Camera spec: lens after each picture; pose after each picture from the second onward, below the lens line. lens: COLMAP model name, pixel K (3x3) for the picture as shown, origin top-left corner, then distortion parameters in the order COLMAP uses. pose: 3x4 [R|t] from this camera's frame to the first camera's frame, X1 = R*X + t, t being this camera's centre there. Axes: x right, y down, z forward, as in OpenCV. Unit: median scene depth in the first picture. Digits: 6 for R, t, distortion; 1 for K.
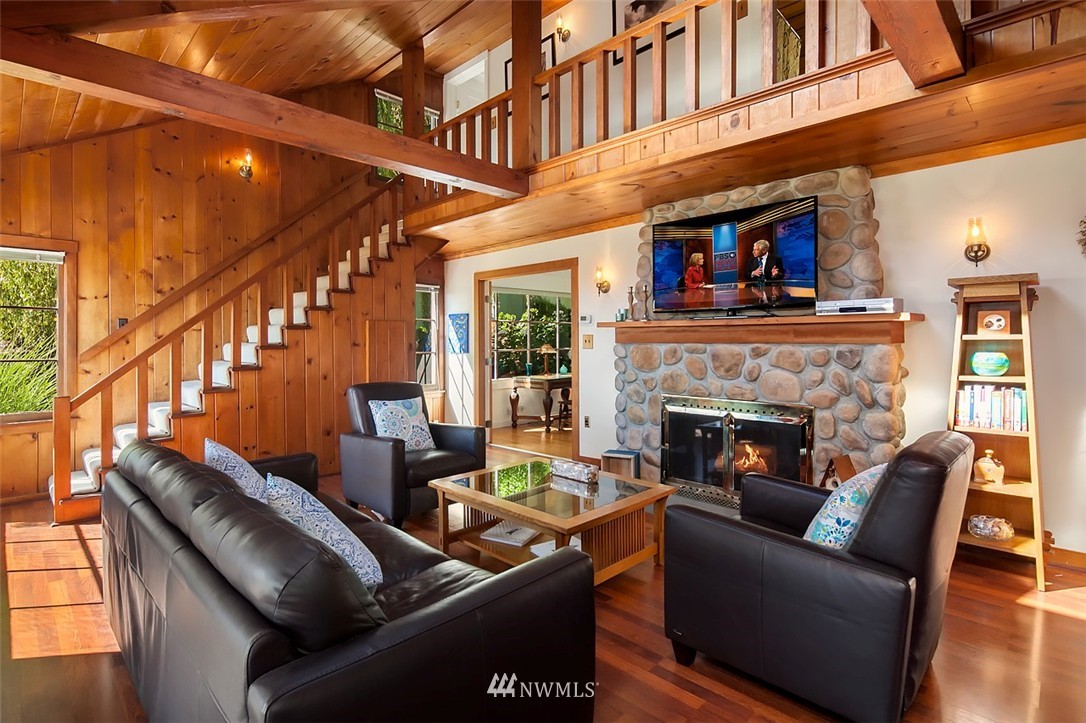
lens RADIAL K [[536.2, 0, 540.1], [0, 536.2, 345.2], [0, 0, 1]] dist [0.002062, -0.000801]
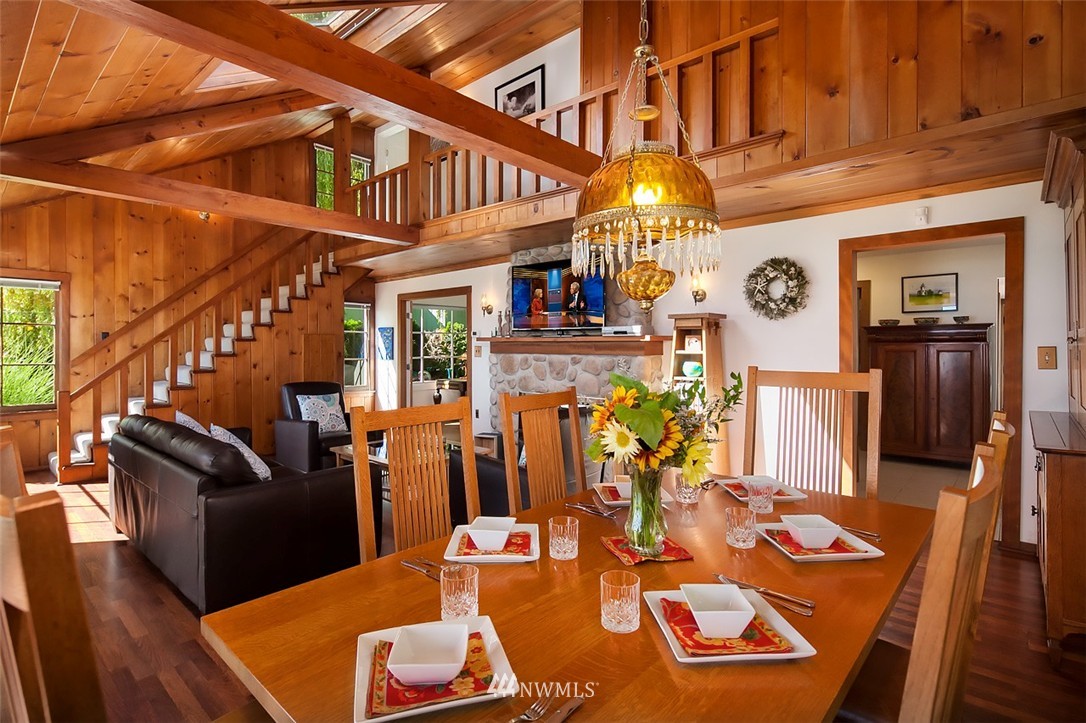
lens RADIAL K [[536.2, 0, 540.4], [0, 536.2, 352.7], [0, 0, 1]] dist [0.002062, -0.000801]
pose [[0.998614, 0.004467, 0.052441, 0.200318], [-0.004700, 0.999980, 0.004313, -0.011593], [-0.052420, -0.004554, 0.998615, -0.345289]]
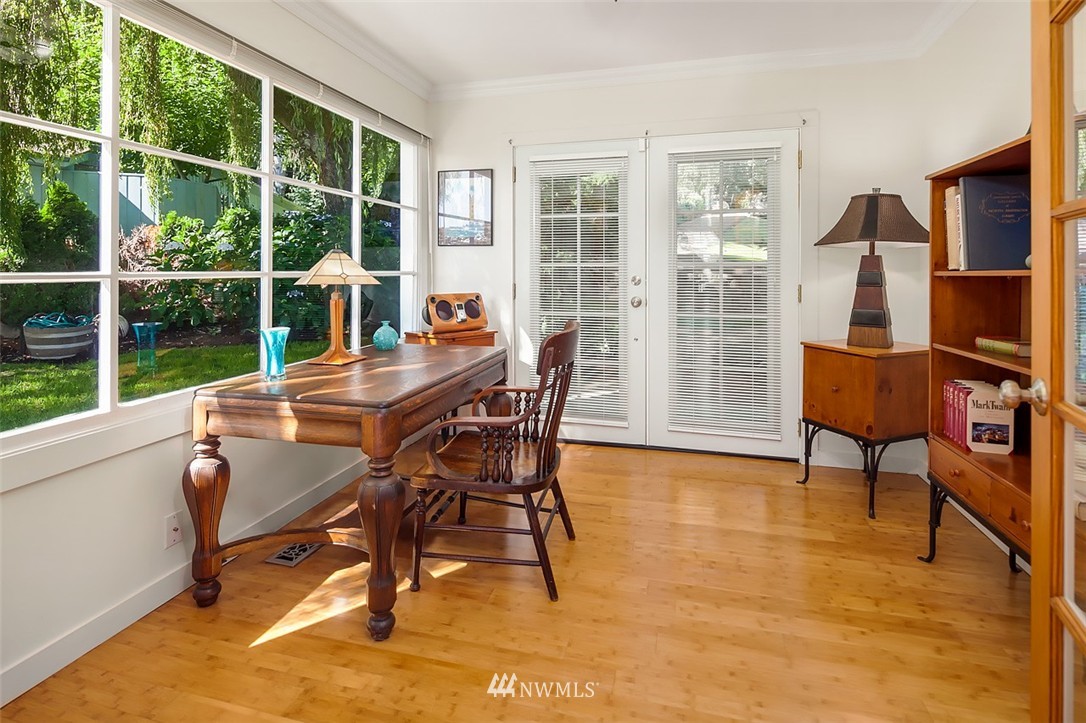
lens RADIAL K [[536.2, 0, 550.0], [0, 536.2, 272.2], [0, 0, 1]] dist [0.002062, -0.000801]
pose [[0.862167, 0.003941, 0.506608, -0.065306], [-0.000320, 0.999974, -0.007235, 0.016455], [-0.506623, 0.006076, 0.862146, 1.228101]]
